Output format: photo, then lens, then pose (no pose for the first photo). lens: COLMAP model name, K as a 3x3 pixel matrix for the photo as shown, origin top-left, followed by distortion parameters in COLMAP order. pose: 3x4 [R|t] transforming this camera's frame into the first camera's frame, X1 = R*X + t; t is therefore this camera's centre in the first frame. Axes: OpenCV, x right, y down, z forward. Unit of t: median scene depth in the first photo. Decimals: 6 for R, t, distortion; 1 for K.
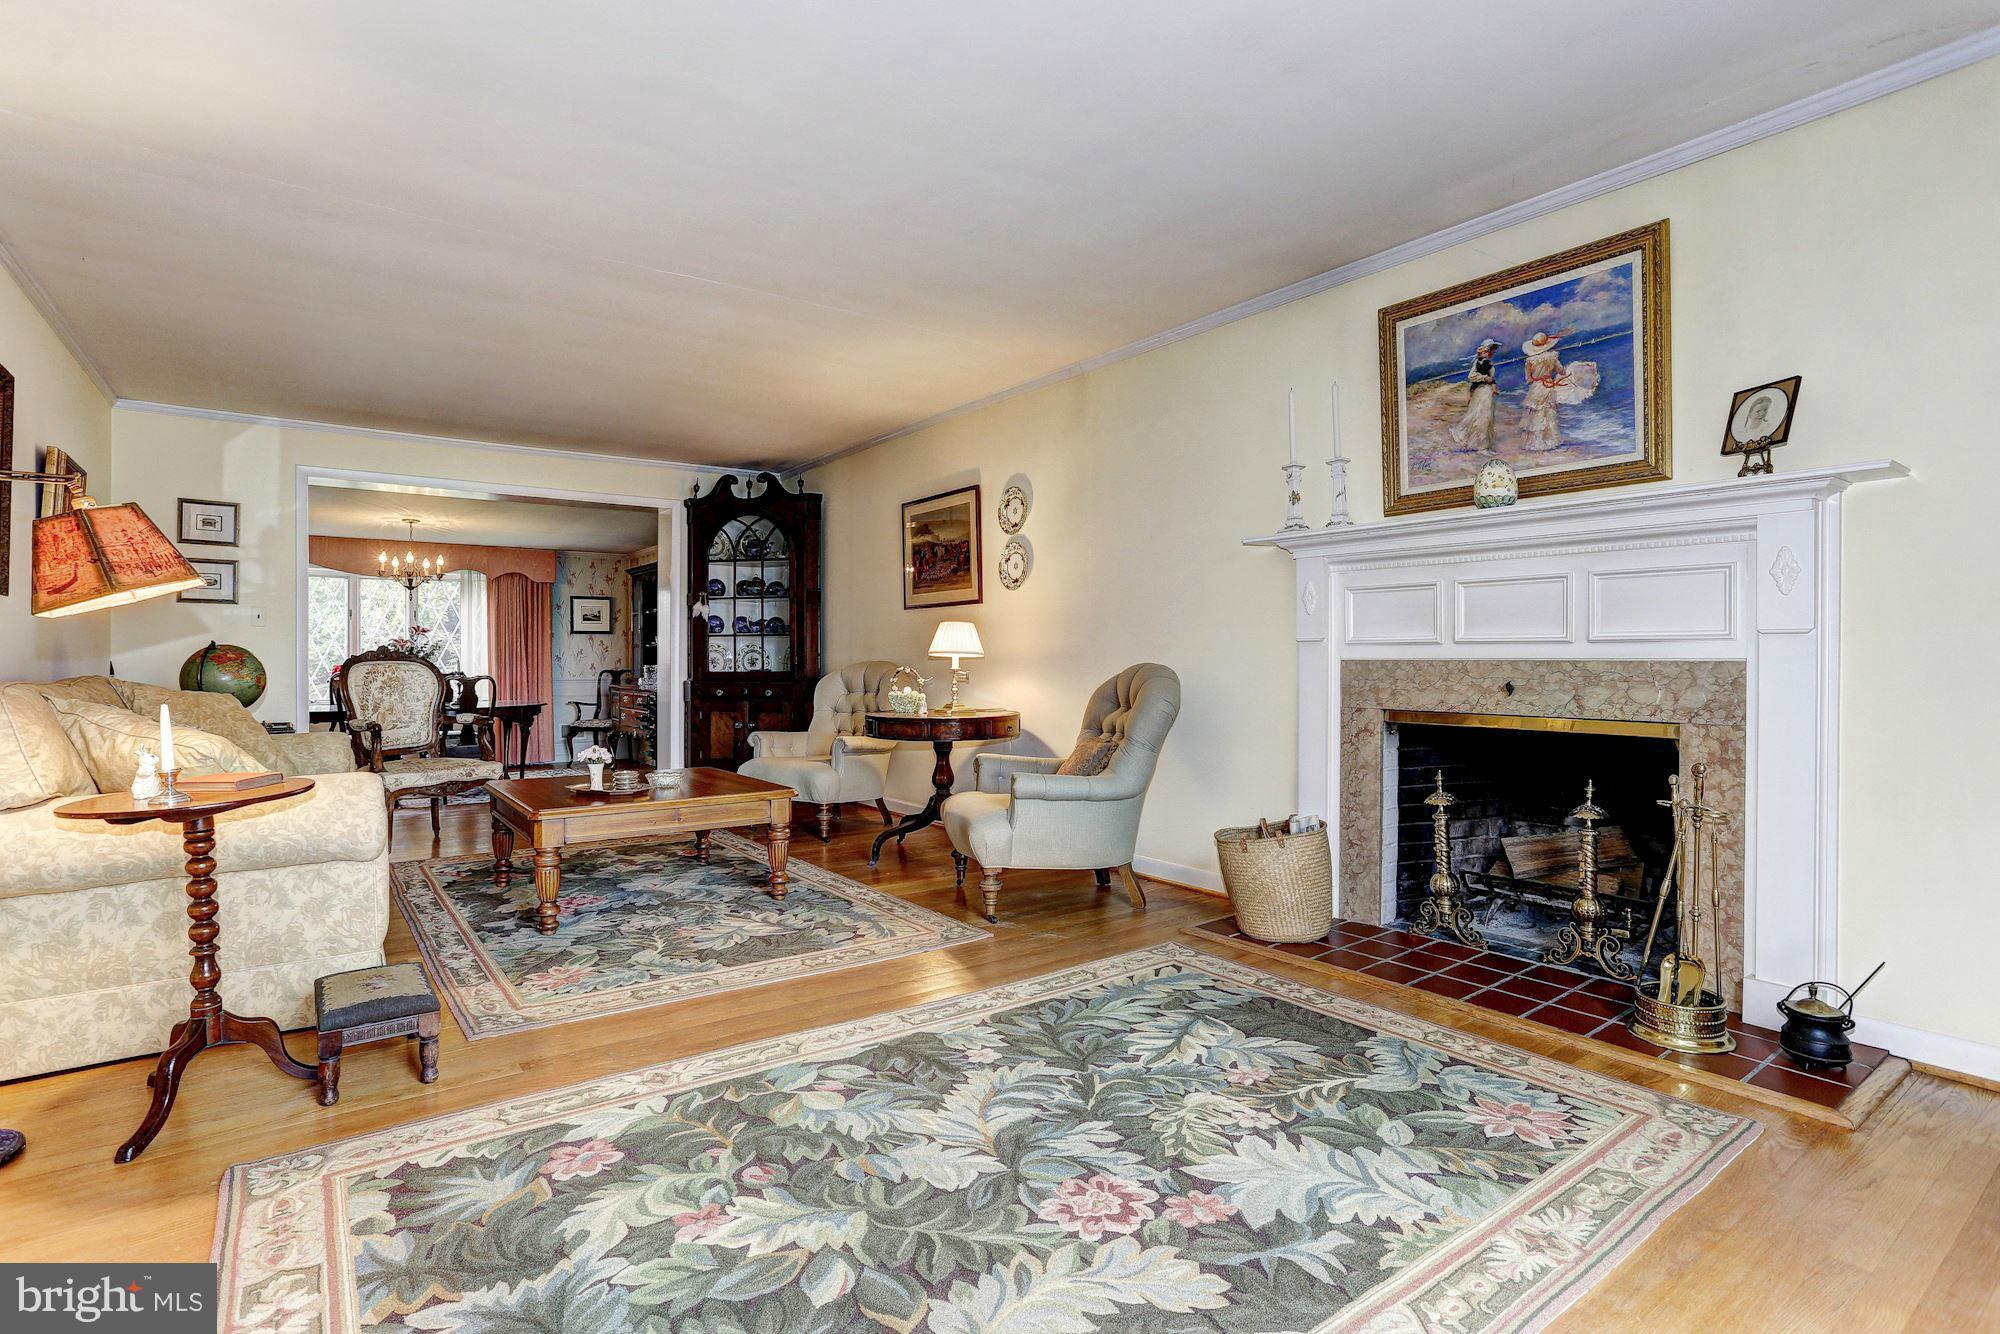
lens RADIAL K [[987.7, 0, 990.2], [0, 987.7, 662.9], [0, 0, 1]] dist [-0.068042, 0.036440]
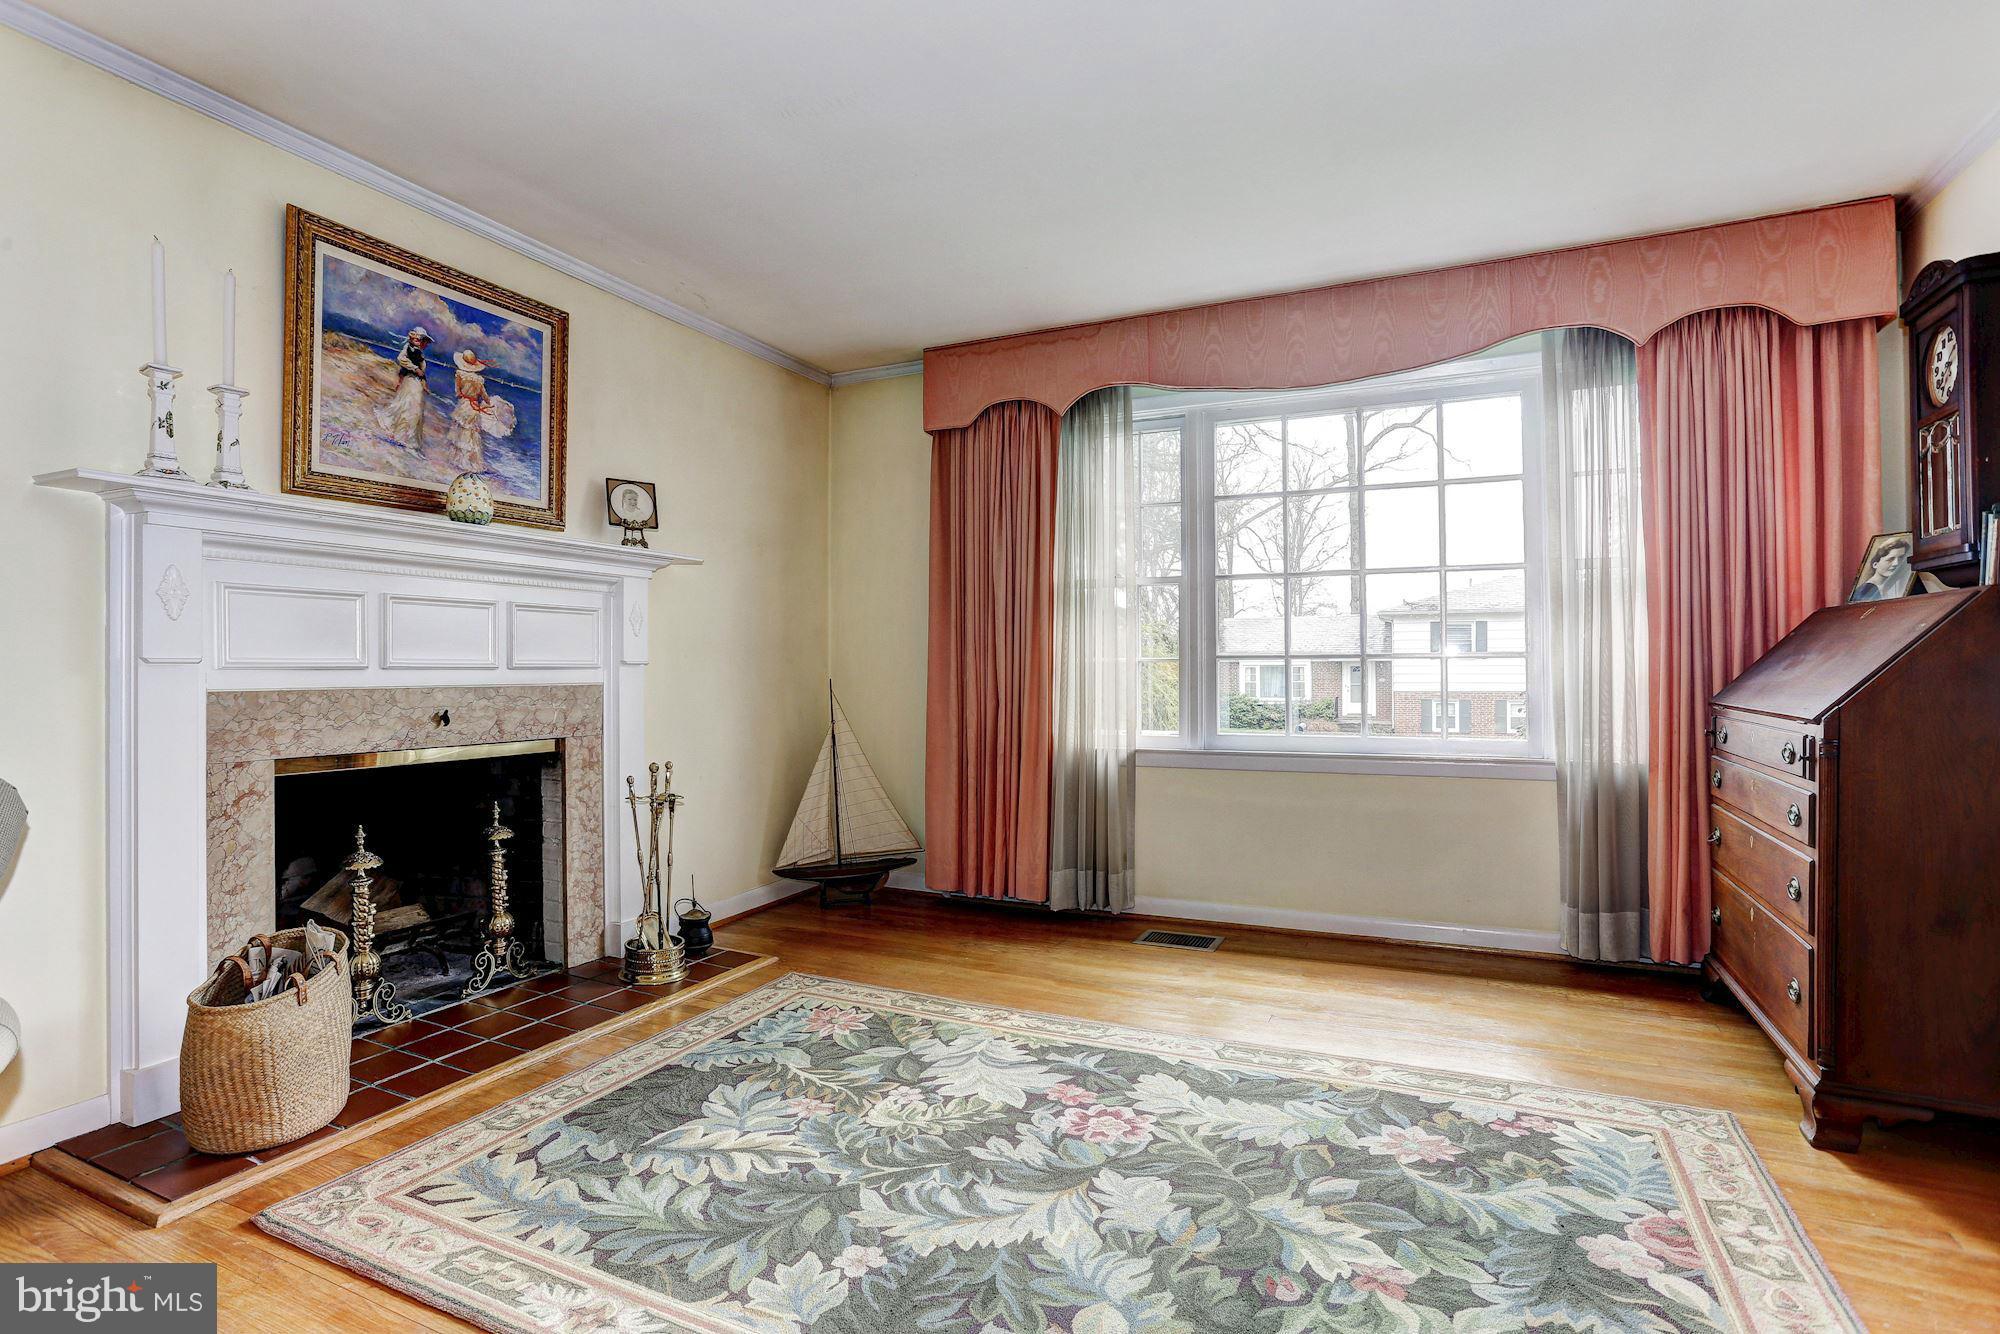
lens RADIAL K [[987.7, 0, 990.2], [0, 987.7, 662.9], [0, 0, 1]] dist [-0.068042, 0.036440]
pose [[-0.479962, 0.006629, 0.877264, -0.593159], [0.007059, 0.999968, -0.003694, -0.021496], [-0.877261, 0.004420, -0.479994, 1.115756]]
